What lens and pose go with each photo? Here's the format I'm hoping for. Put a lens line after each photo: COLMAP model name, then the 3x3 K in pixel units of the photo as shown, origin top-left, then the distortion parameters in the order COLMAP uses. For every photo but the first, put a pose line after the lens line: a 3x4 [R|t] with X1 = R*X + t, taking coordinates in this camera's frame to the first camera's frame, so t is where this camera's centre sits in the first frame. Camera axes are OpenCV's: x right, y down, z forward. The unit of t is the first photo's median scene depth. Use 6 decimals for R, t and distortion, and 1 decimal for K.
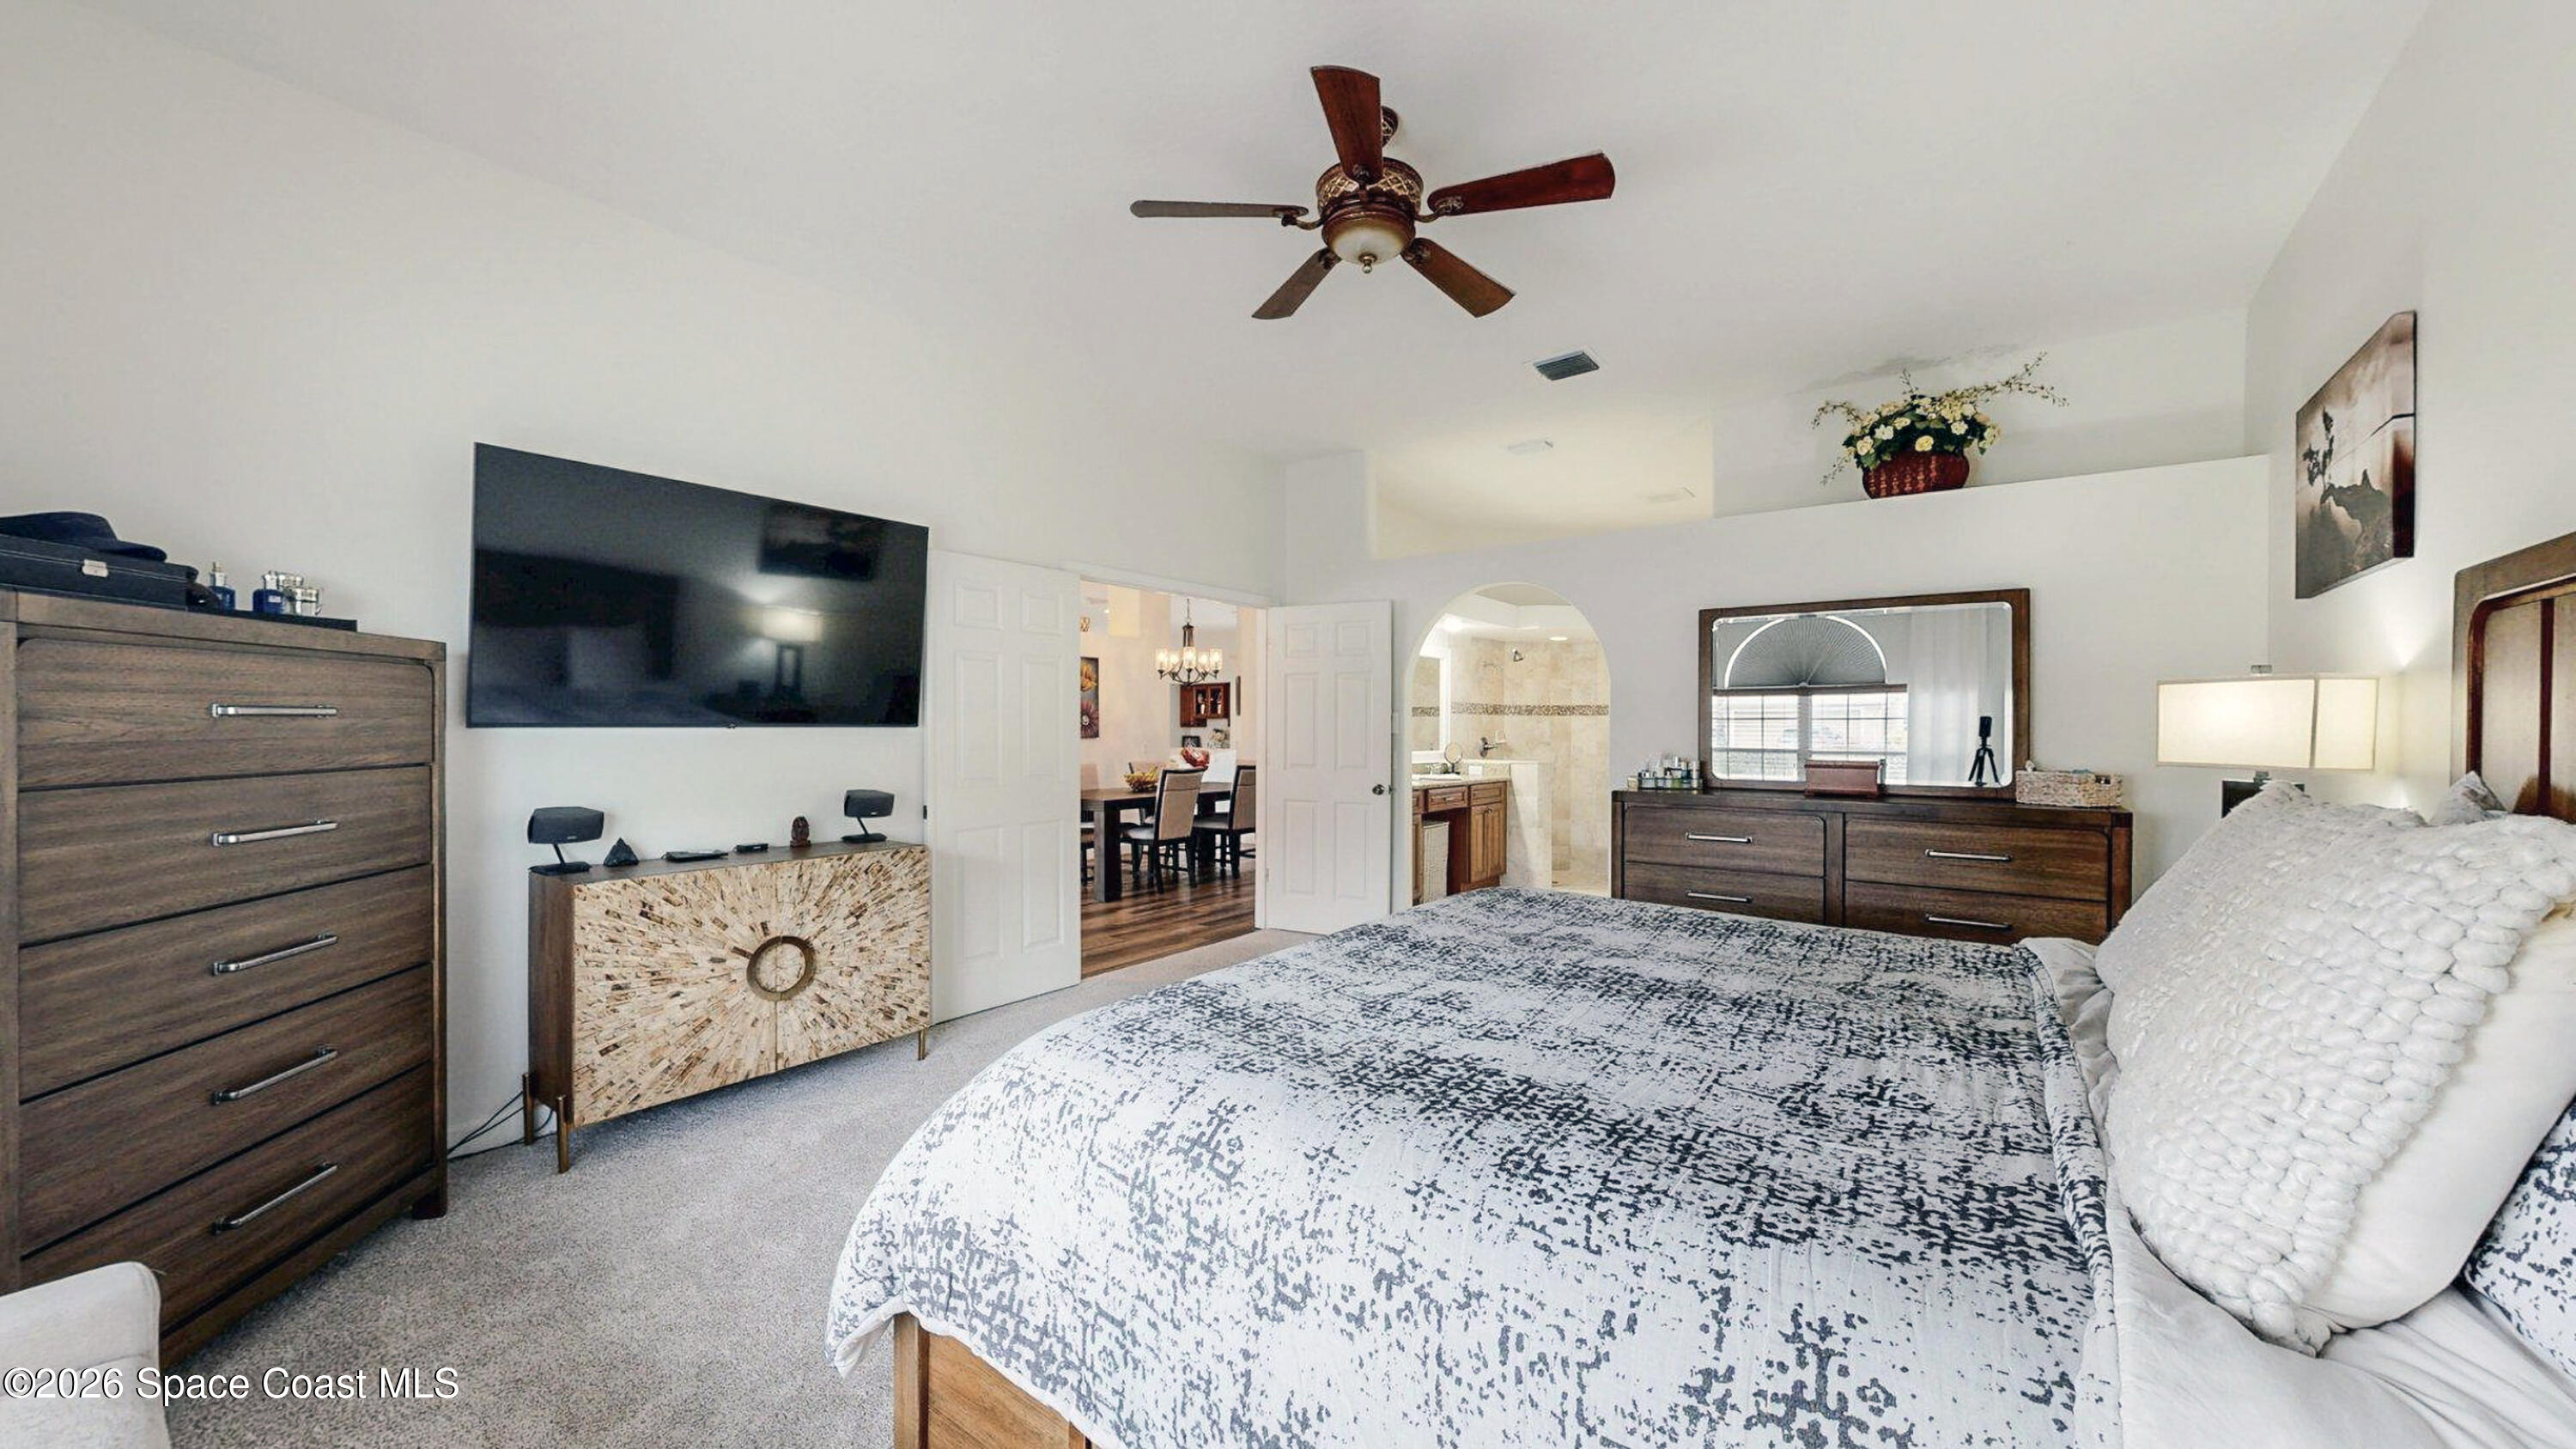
lens RADIAL K [[945.7, 0, 1286.0], [0, 945.7, 726.6], [0, 0, 1]] dist [0.000259, 0.000499]
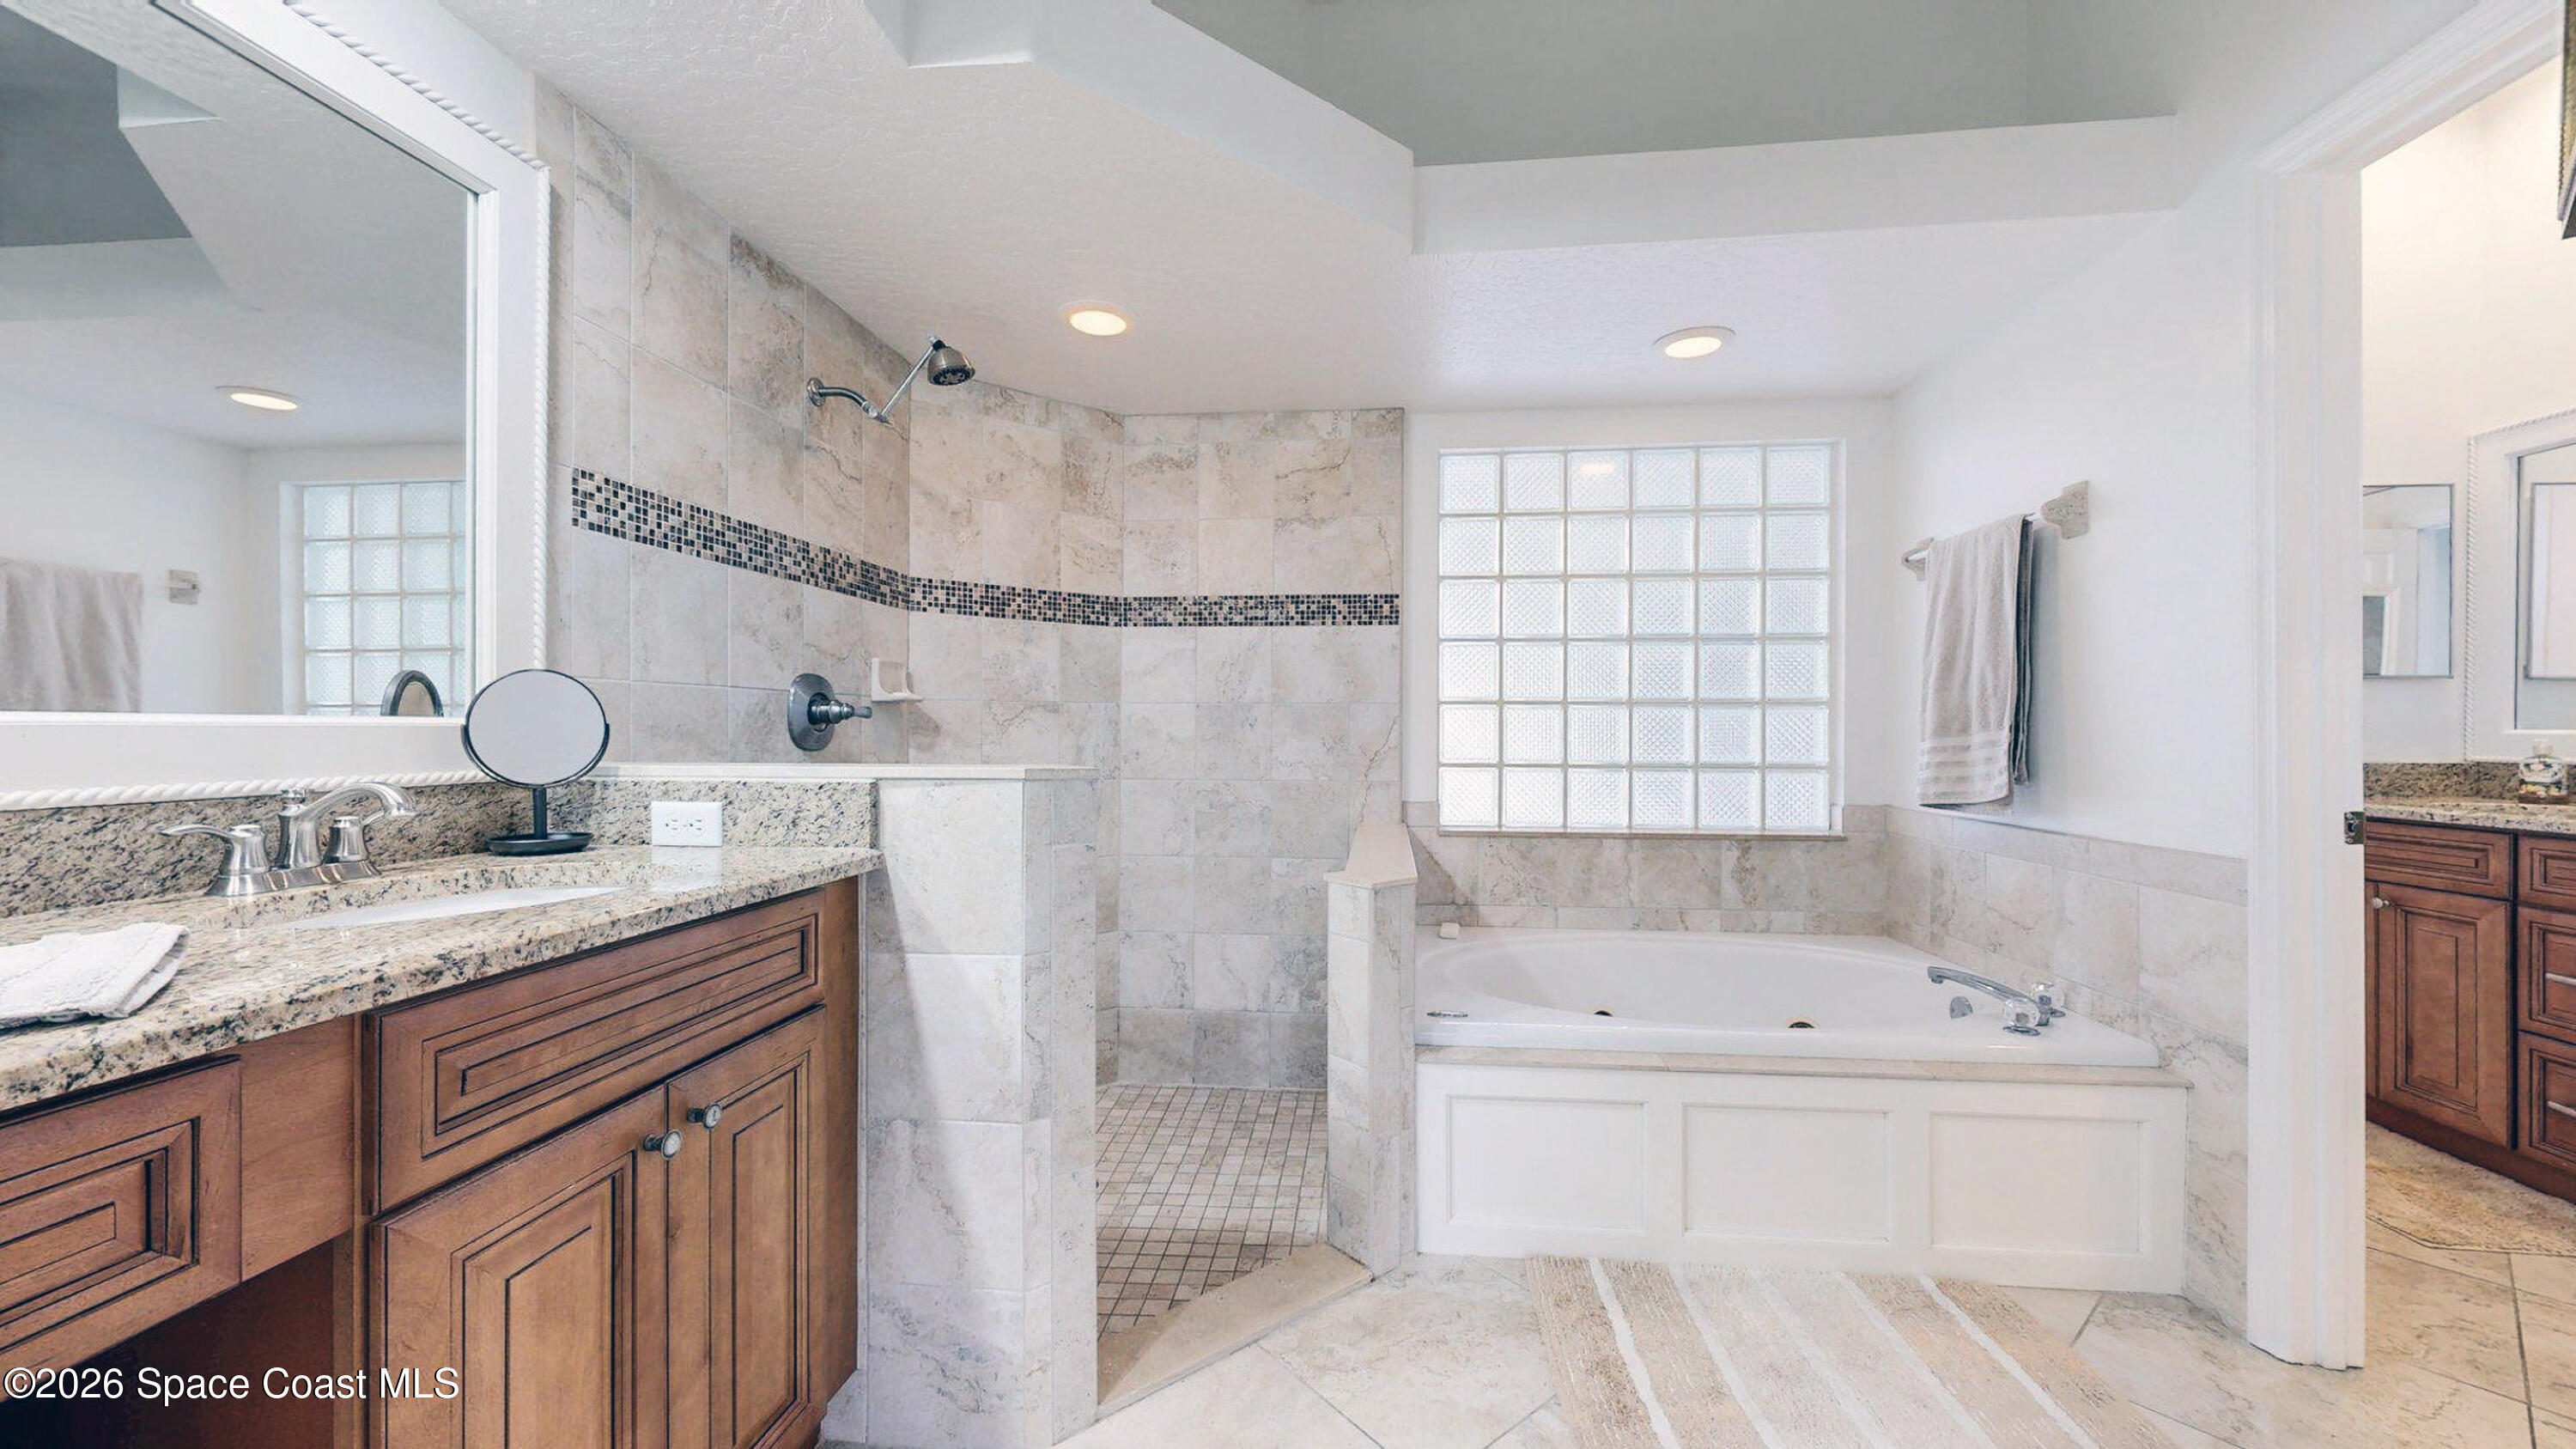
lens RADIAL K [[945.7, 0, 1286.0], [0, 945.7, 726.6], [0, 0, 1]] dist [0.000259, 0.000499]
pose [[0.860443, 0.000698, 0.509547, 0.180422], [-0.001913, 0.999996, 0.001860, 0.023756], [-0.509544, -0.002575, 0.860441, 0.681427]]
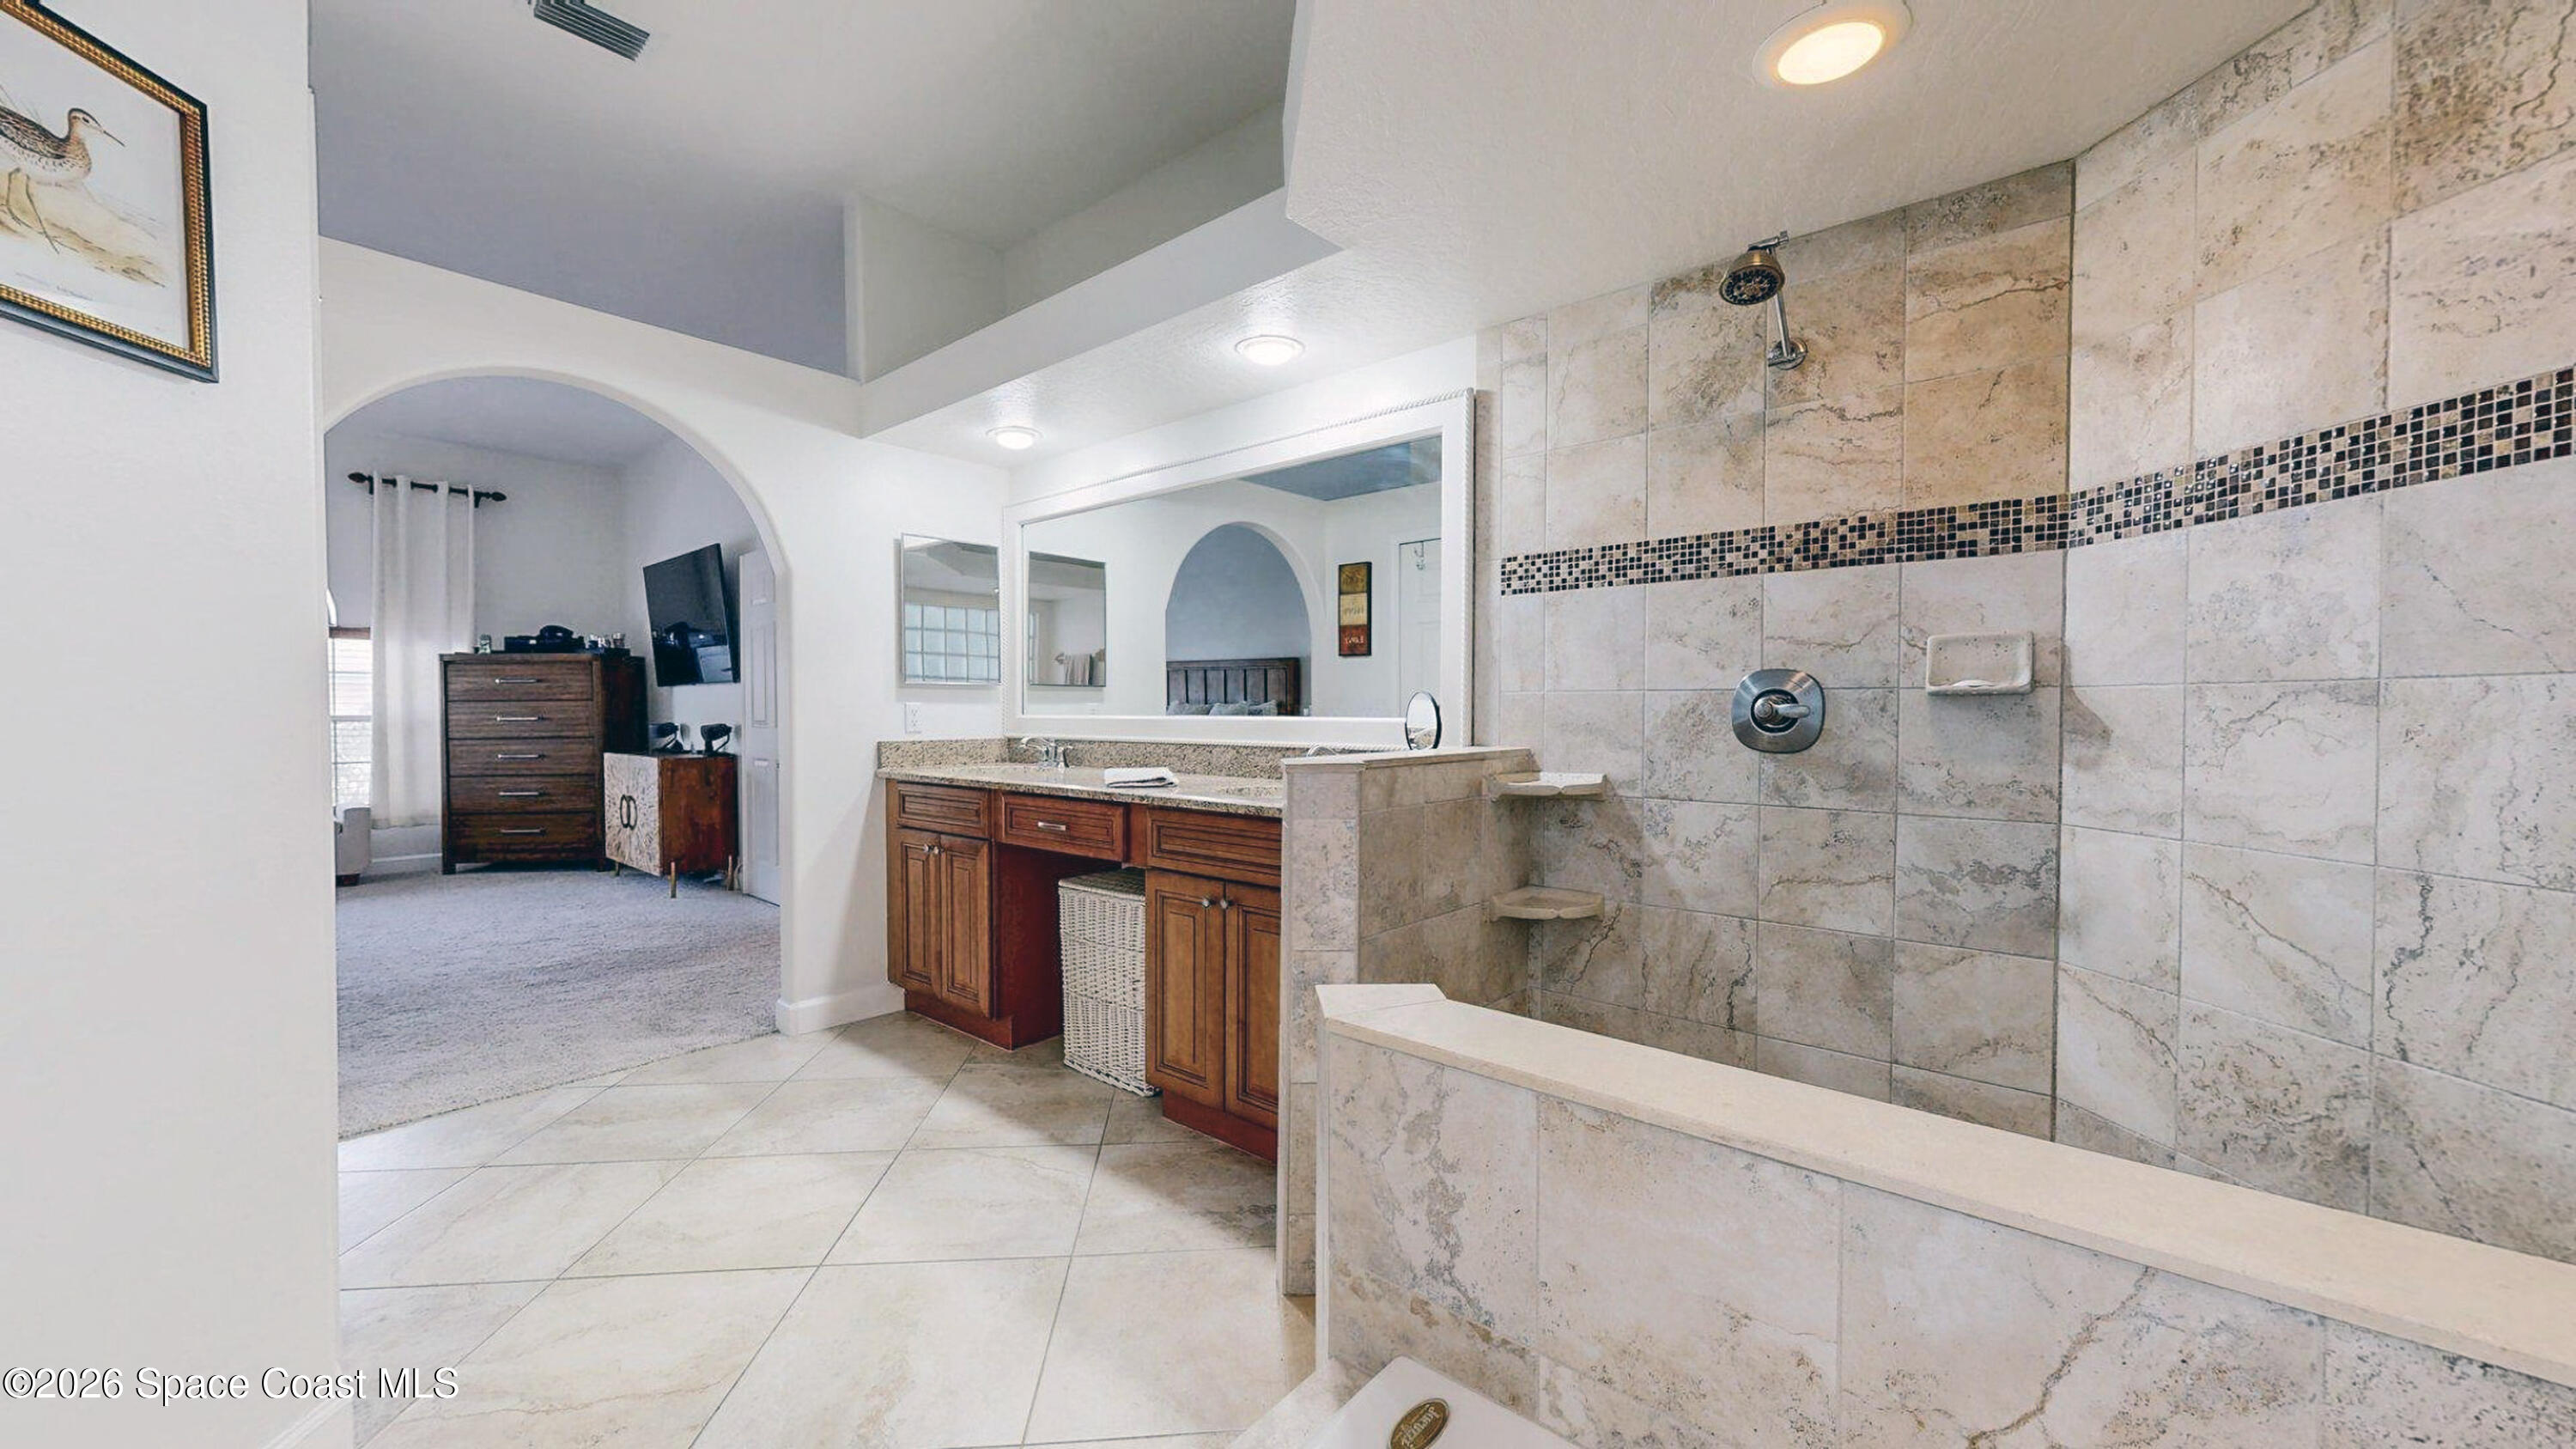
lens RADIAL K [[945.7, 0, 1286.0], [0, 945.7, 726.6], [0, 0, 1]] dist [0.000259, 0.000499]
pose [[-0.075816, 0.019992, -0.996921, 0.432482], [0.003466, 0.999798, 0.019786, 0.019615], [0.997116, -0.001955, -0.075870, 0.855641]]
